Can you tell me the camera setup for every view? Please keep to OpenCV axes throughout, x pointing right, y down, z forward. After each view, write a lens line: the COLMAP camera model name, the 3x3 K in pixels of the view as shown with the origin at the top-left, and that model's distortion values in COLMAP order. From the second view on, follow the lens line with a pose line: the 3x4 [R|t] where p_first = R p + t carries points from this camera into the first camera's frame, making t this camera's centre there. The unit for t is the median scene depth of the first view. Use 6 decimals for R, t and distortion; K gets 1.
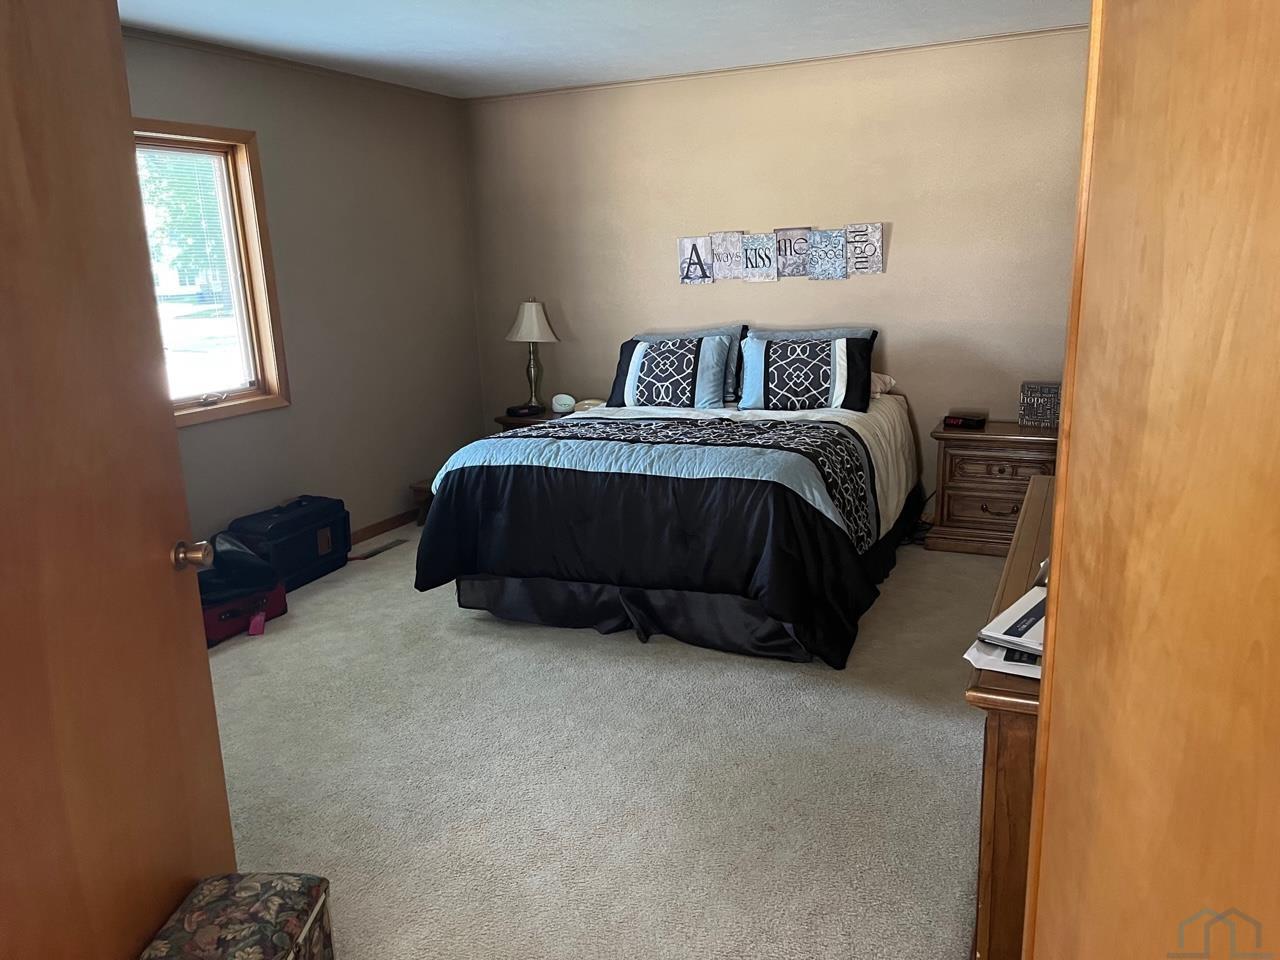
lens RADIAL K [[969.6, 0, 640.0], [0, 969.6, 480.0], [0, 0, 1]] dist [0.084168, -0.112040]
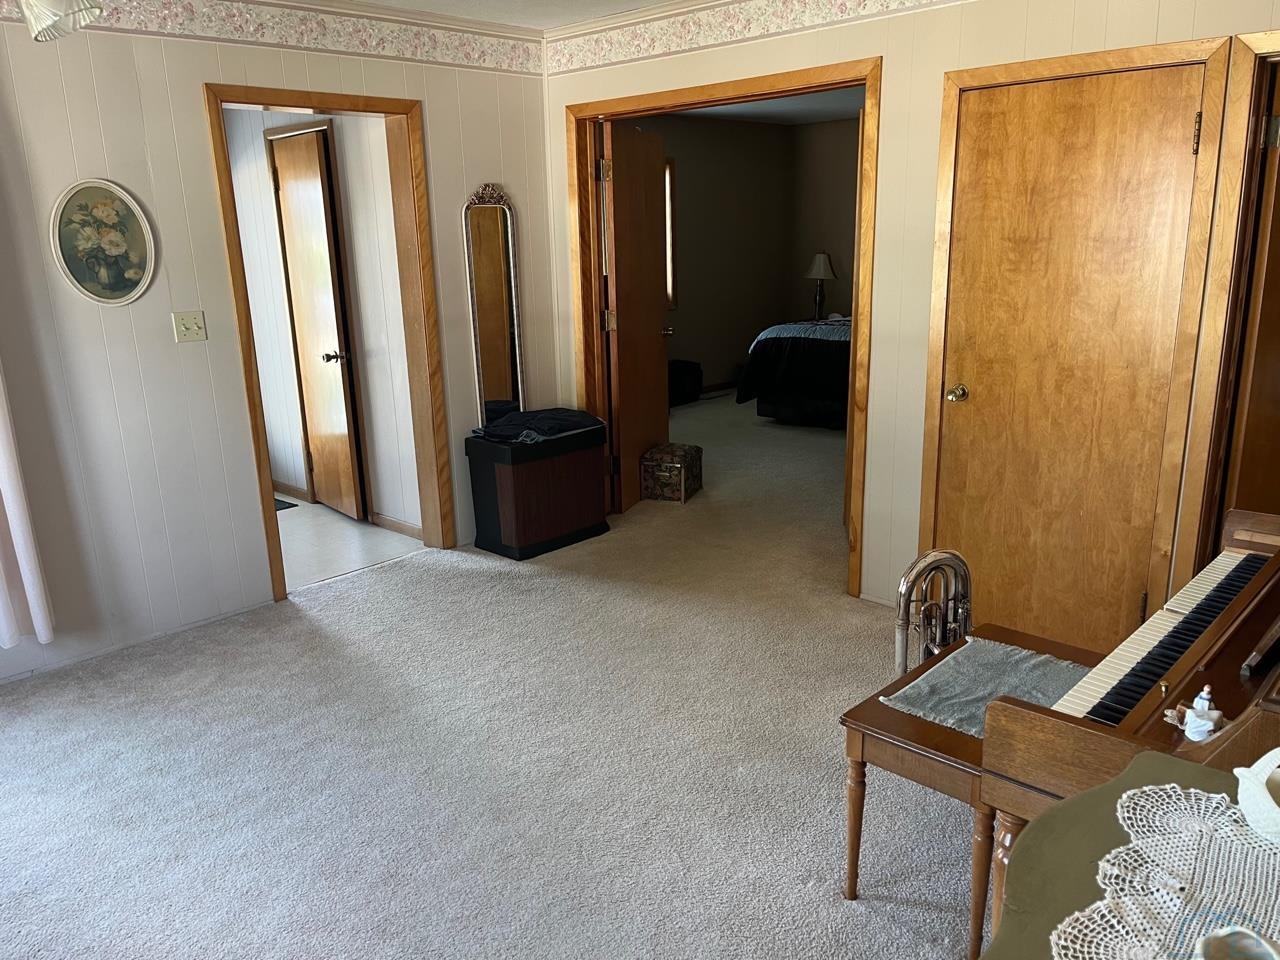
lens RADIAL K [[969.6, 0, 640.0], [0, 969.6, 480.0], [0, 0, 1]] dist [0.084168, -0.112040]
pose [[0.945401, 0.090558, -0.313076, 0.189214], [-0.078266, 0.995594, 0.051638, 0.168190], [0.316373, -0.024315, 0.948323, -0.818494]]
